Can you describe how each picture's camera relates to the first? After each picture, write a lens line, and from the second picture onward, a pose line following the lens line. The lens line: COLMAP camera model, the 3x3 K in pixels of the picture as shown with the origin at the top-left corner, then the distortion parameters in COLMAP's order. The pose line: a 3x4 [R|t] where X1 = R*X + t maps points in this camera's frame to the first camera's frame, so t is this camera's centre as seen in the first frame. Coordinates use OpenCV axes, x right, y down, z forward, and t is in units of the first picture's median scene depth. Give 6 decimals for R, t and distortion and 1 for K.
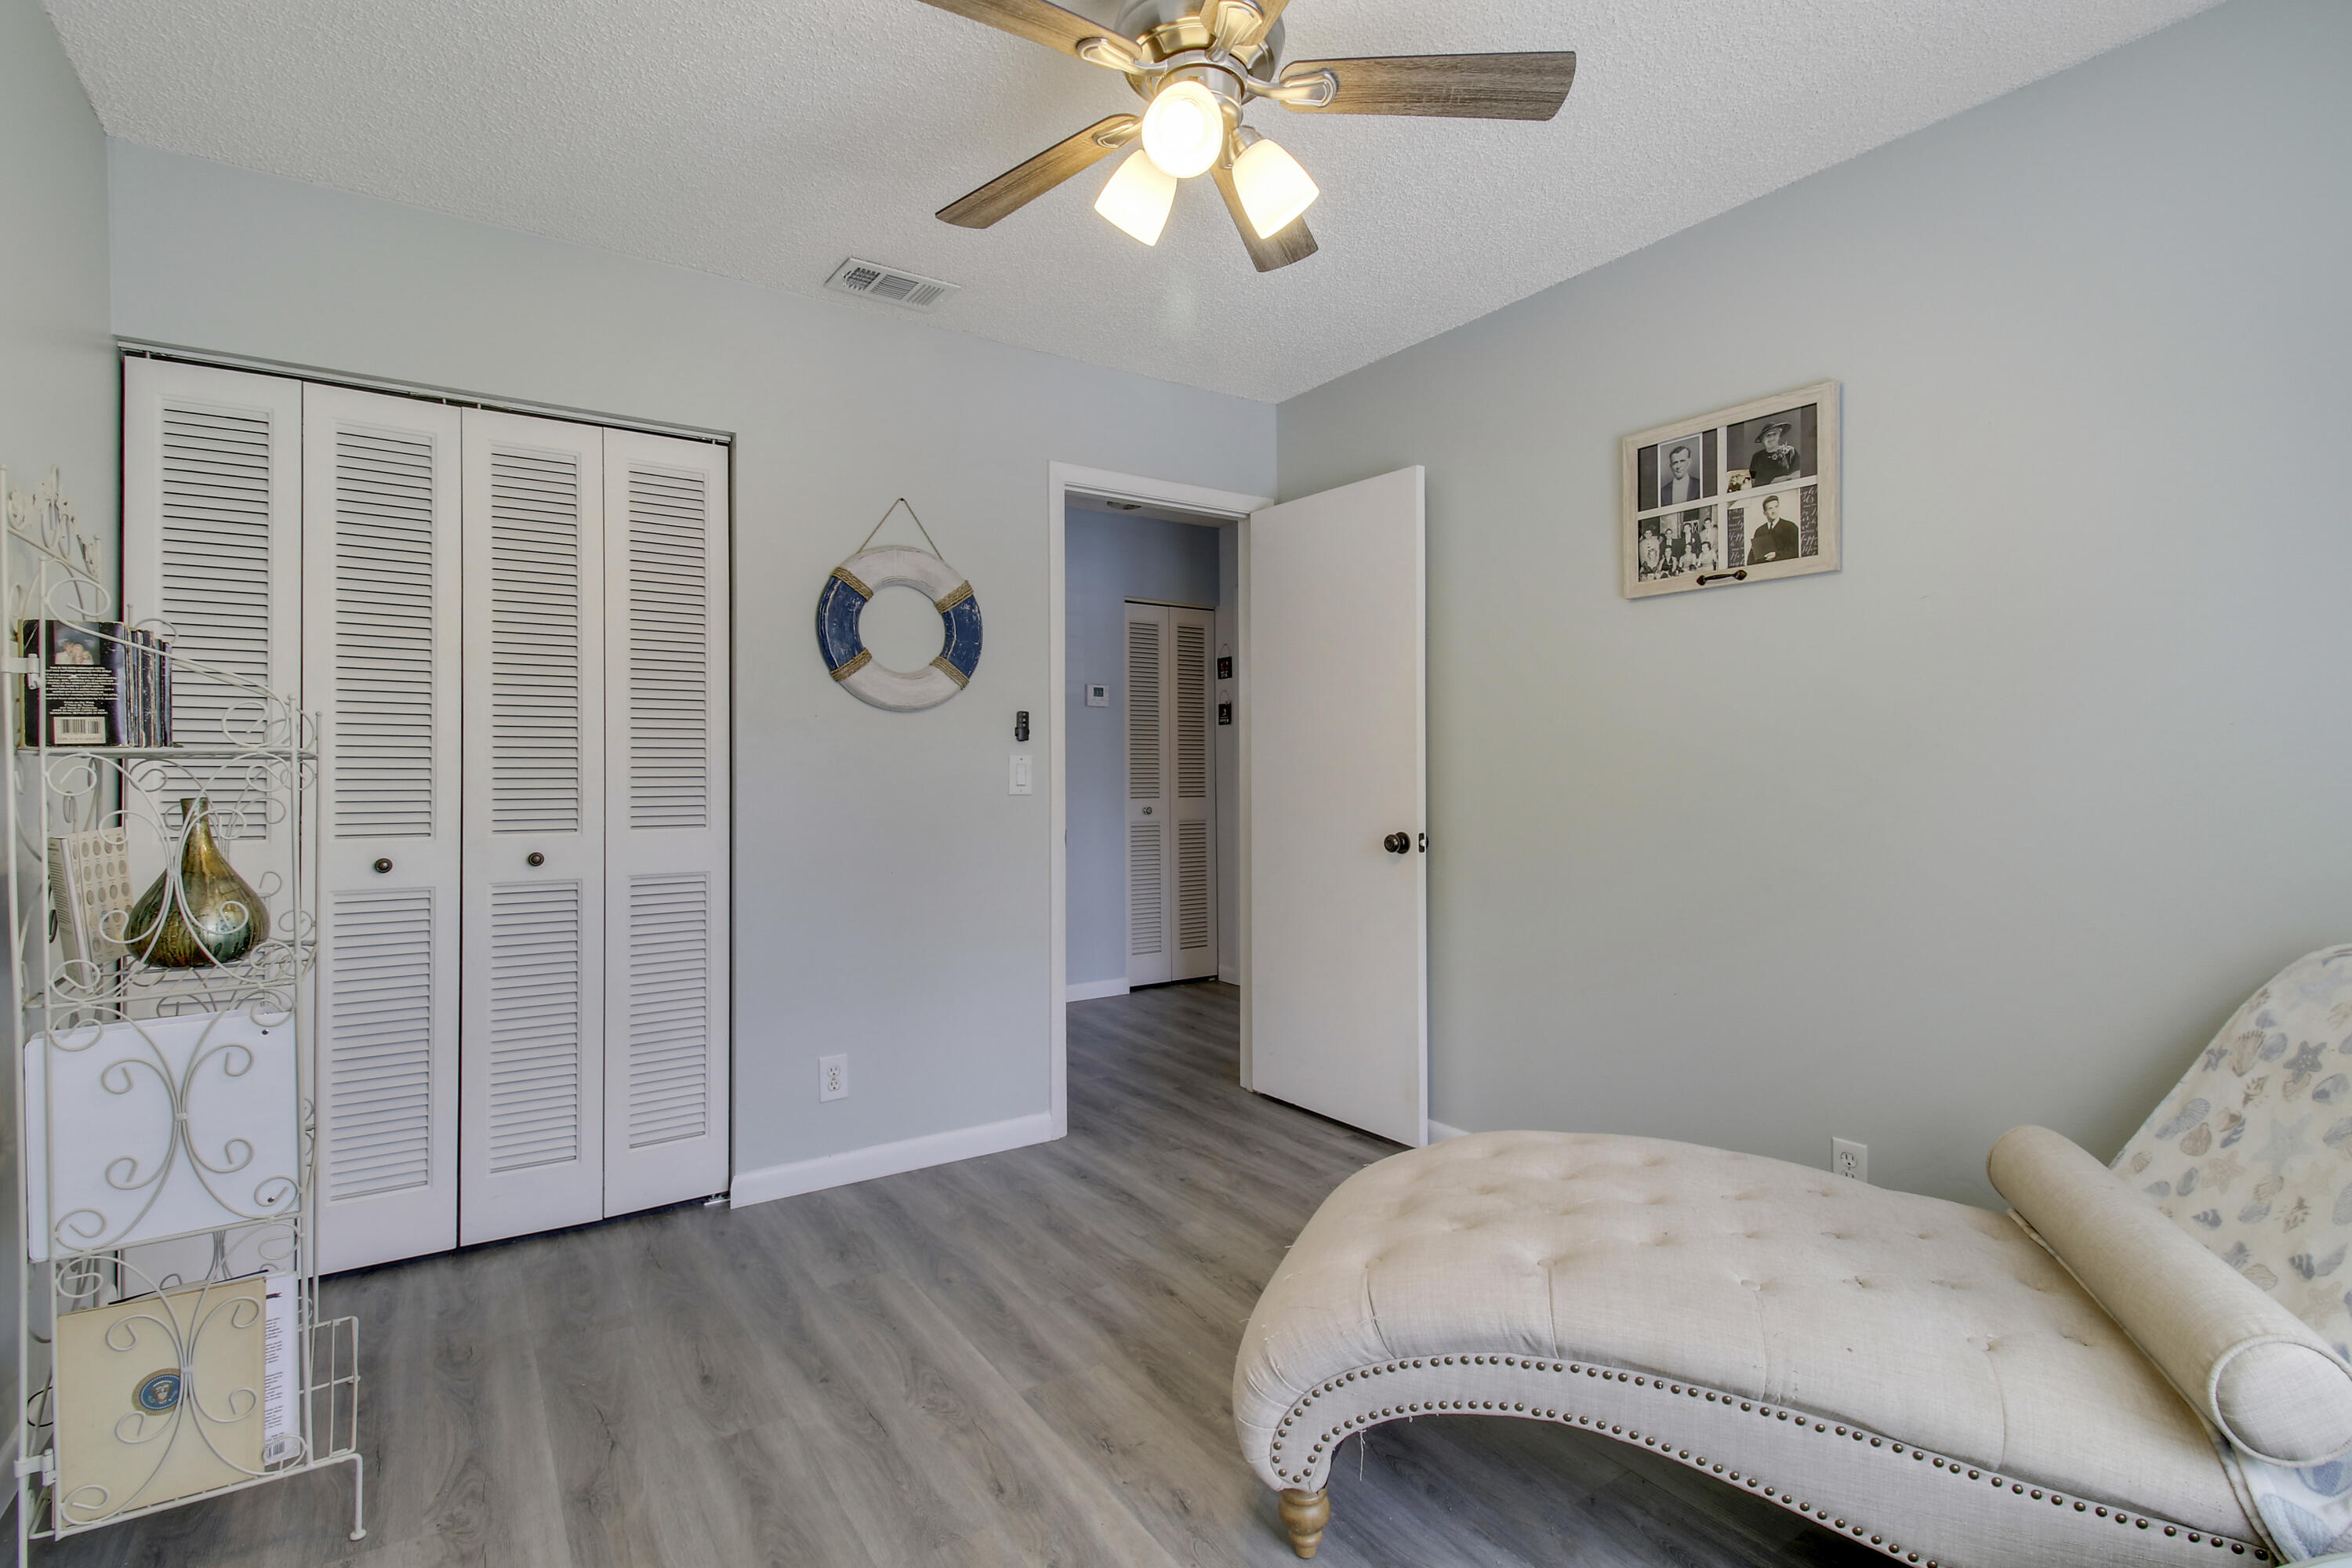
lens RADIAL K [[1119.8, 0, 1178.4], [0, 1119.8, 781.4], [0, 0, 1]] dist [0.003647, -0.006891]
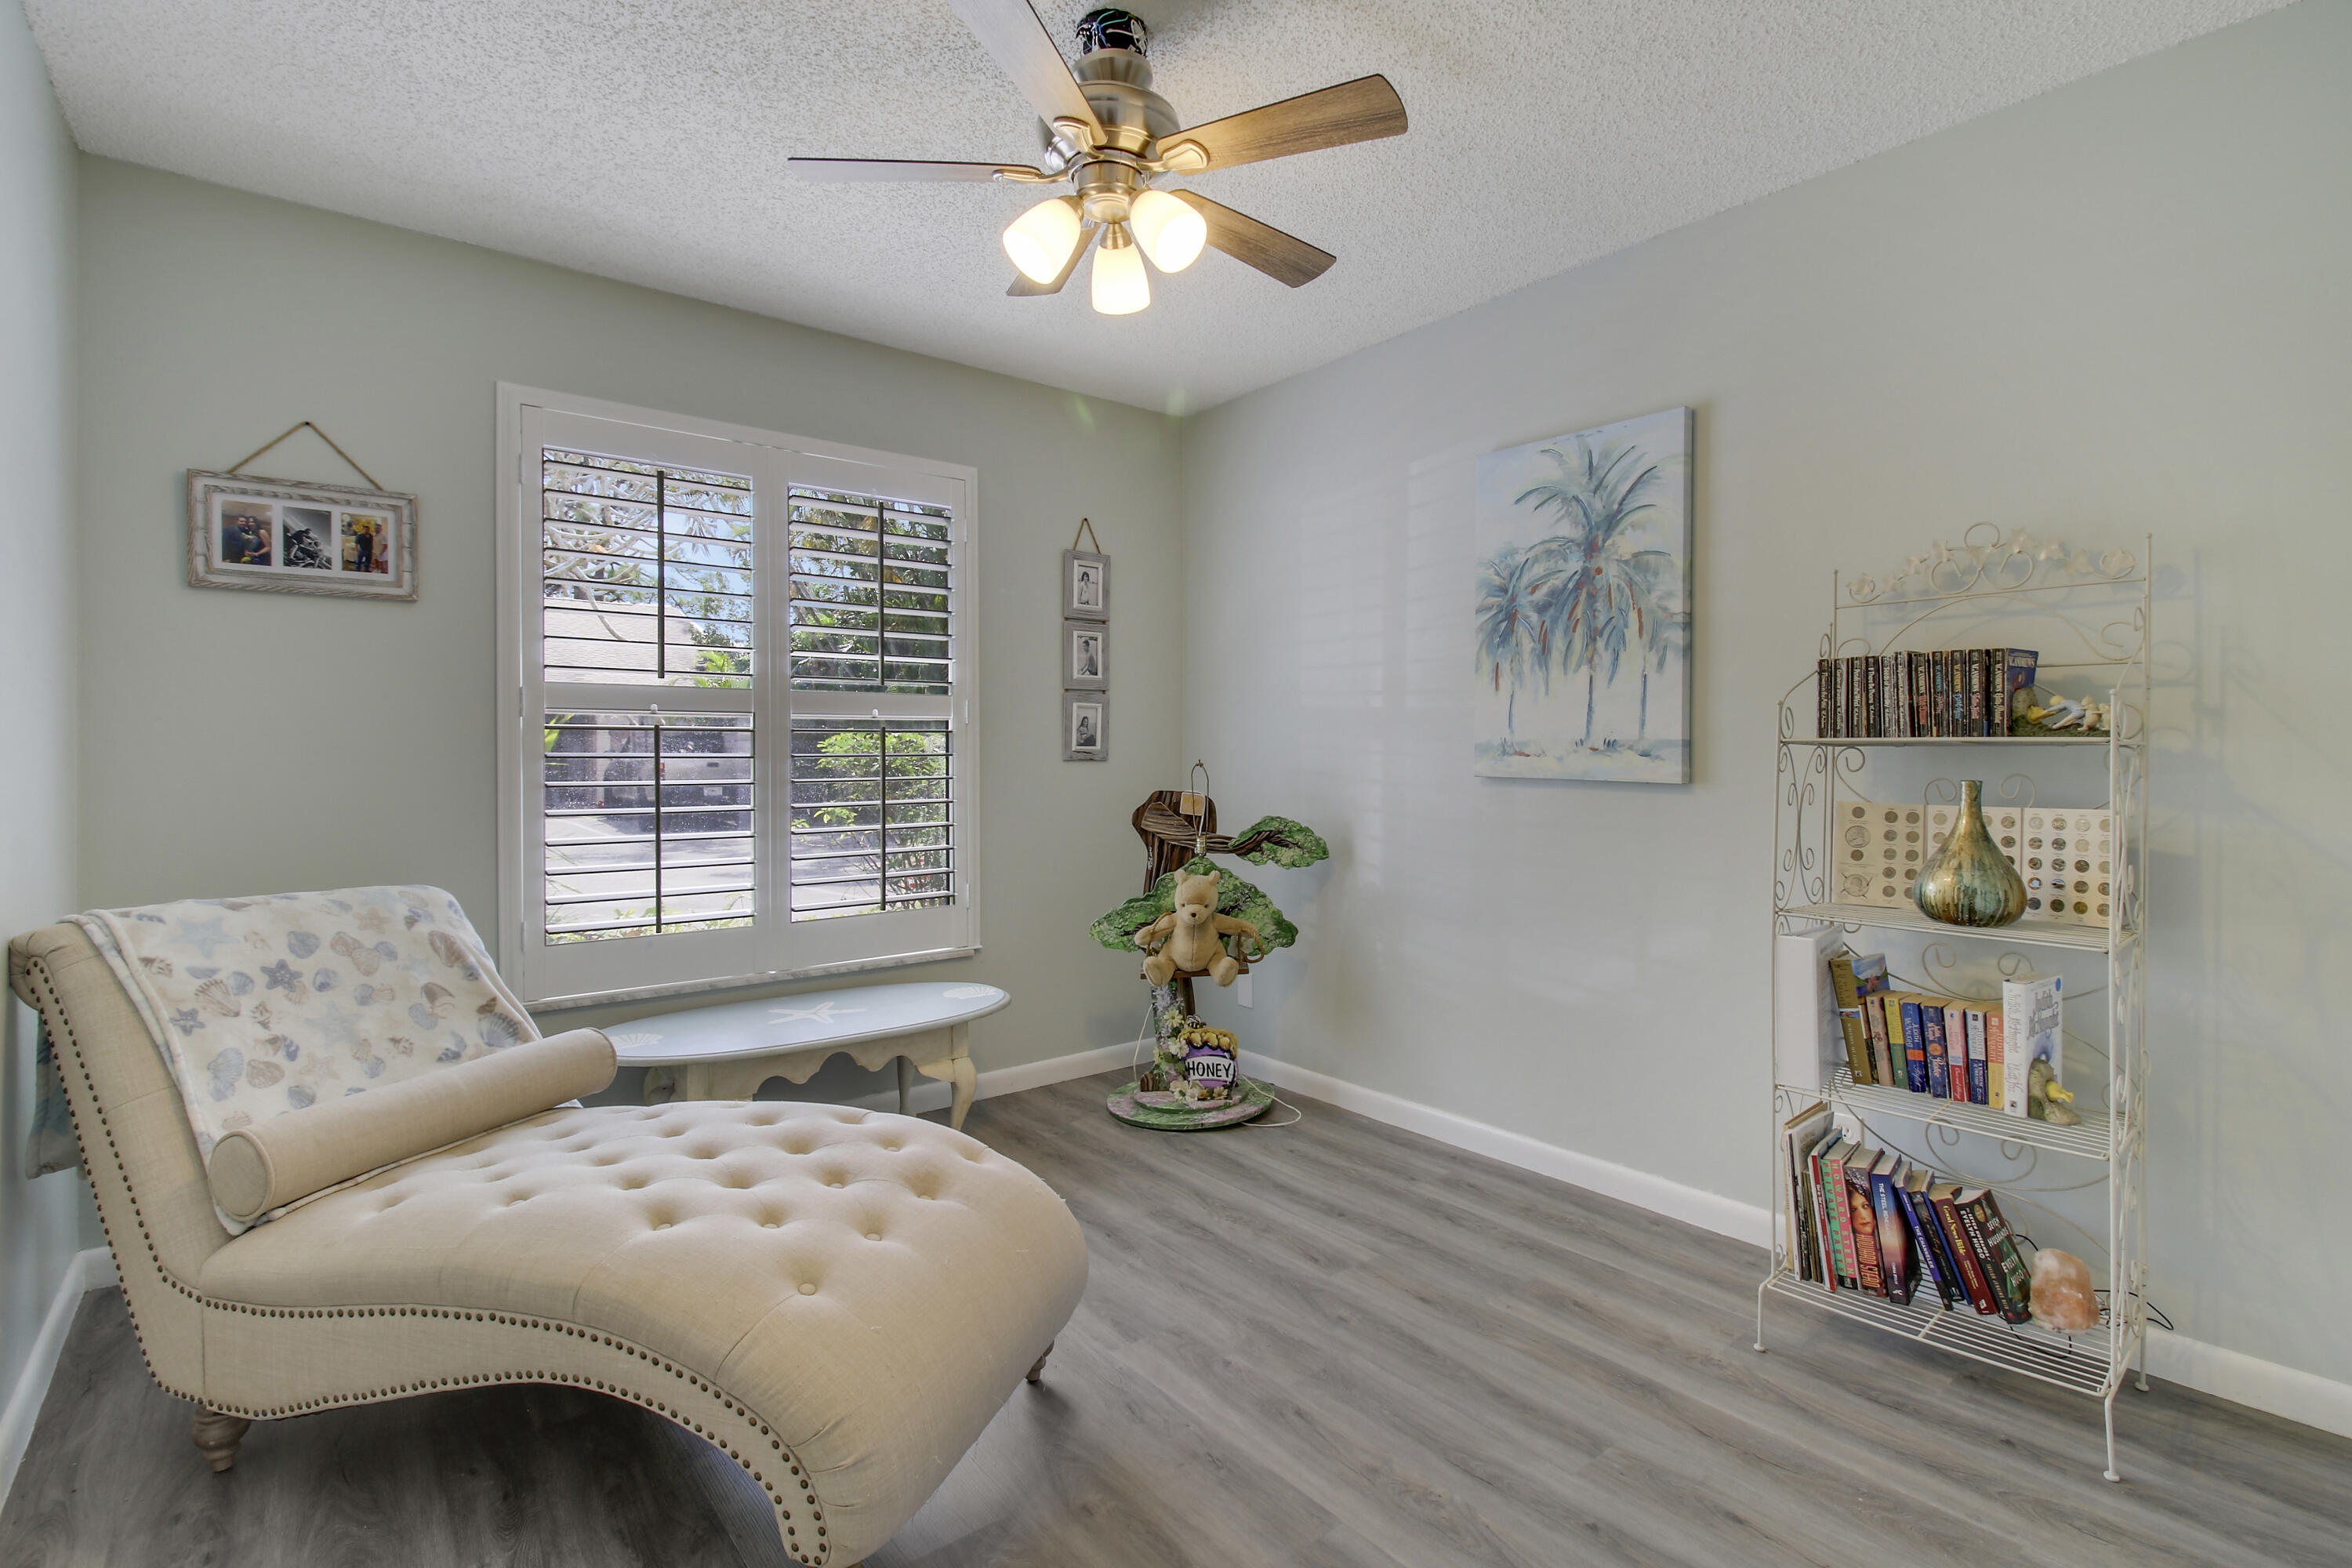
lens RADIAL K [[1116.7, 0, 1174.8], [0, 1116.7, 776.1], [0, 0, 1]] dist [0.000178, 0.000016]
pose [[-0.996870, -0.005230, -0.078882, 0.051855], [-0.006089, 0.999925, 0.010647, -0.006260], [0.078821, 0.011094, -0.996827, 2.017280]]
